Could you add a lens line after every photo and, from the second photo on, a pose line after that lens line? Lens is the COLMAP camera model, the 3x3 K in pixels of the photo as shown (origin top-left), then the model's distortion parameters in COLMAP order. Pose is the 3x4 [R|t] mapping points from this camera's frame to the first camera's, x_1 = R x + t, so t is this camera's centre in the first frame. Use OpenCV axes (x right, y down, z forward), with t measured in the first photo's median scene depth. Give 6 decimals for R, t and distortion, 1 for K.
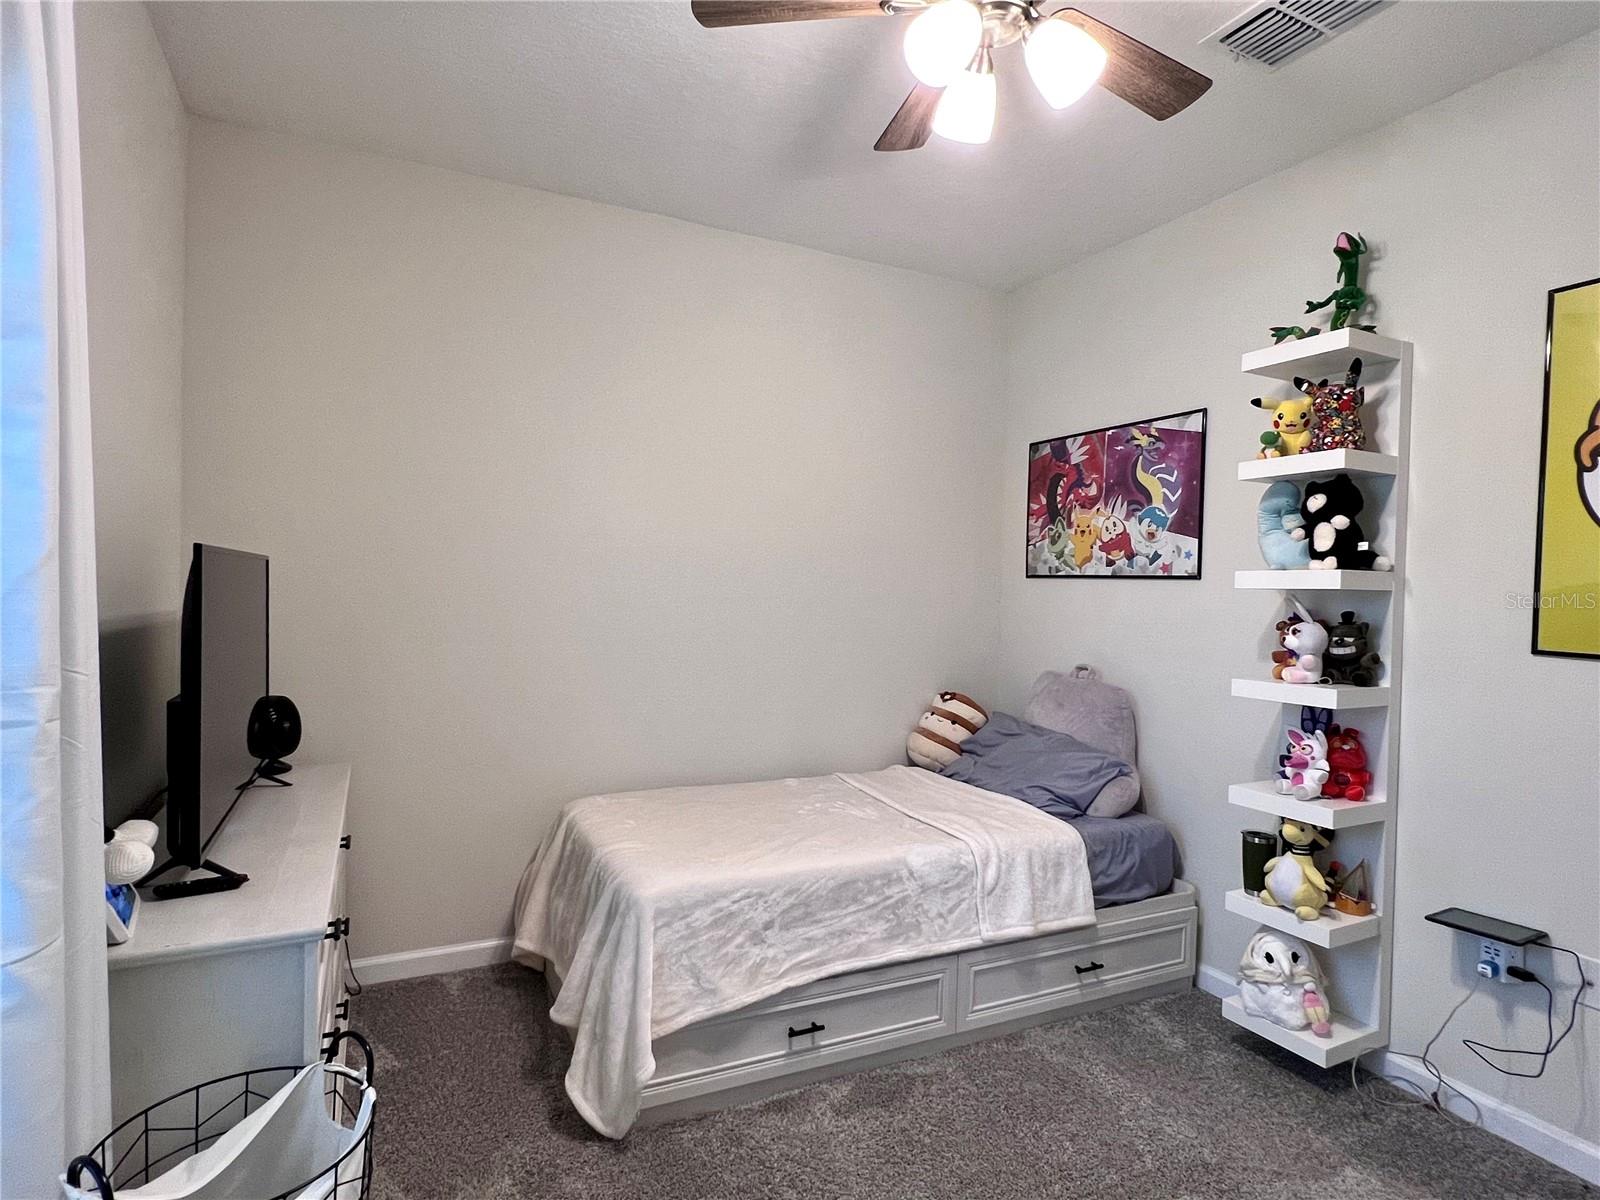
lens RADIAL K [[866.0, 0, 801.0], [0, 866.0, 601.9], [0, 0, 1]] dist [0.003013, -0.000592]
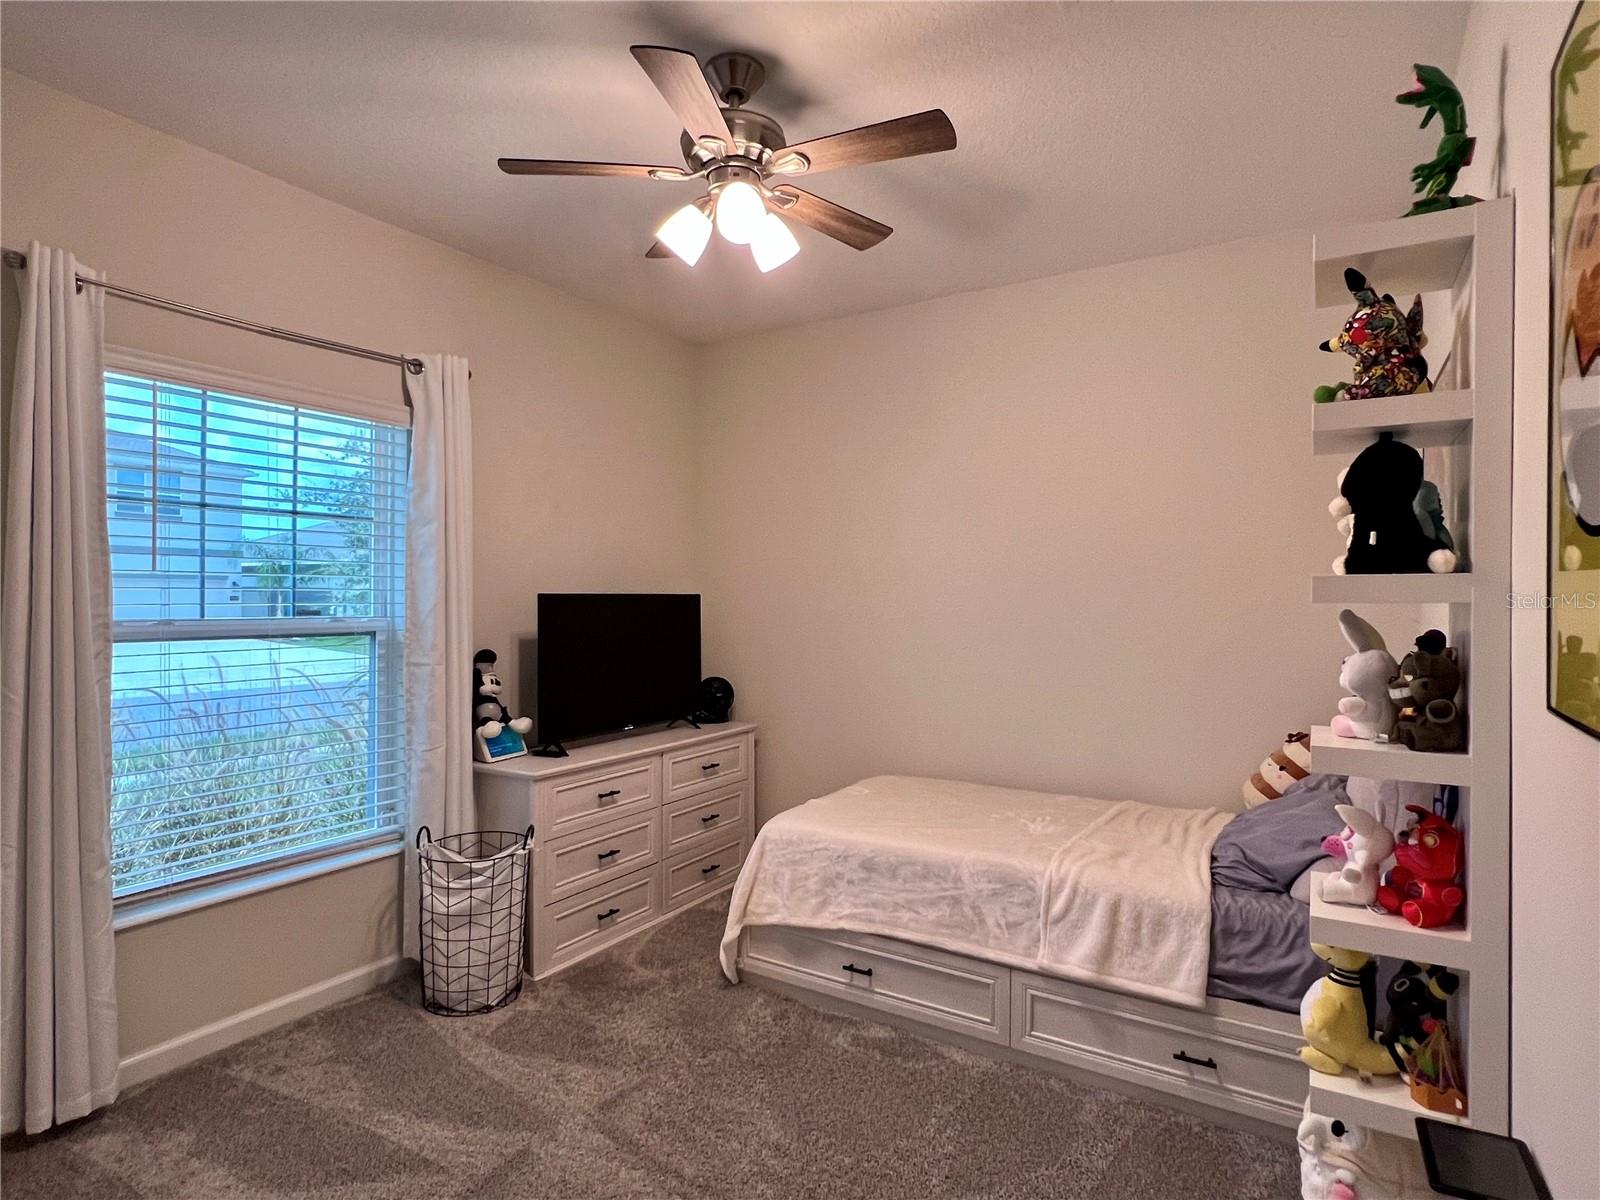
lens RADIAL K [[866.0, 0, 795.0], [0, 866.0, 612.5], [0, 0, 1]] dist [0.003013, -0.000592]
pose [[0.530838, -0.006241, -0.847451, 0.901694], [-0.001763, 0.999963, -0.008468, -0.001578], [0.847472, 0.005990, 0.530807, 0.242827]]
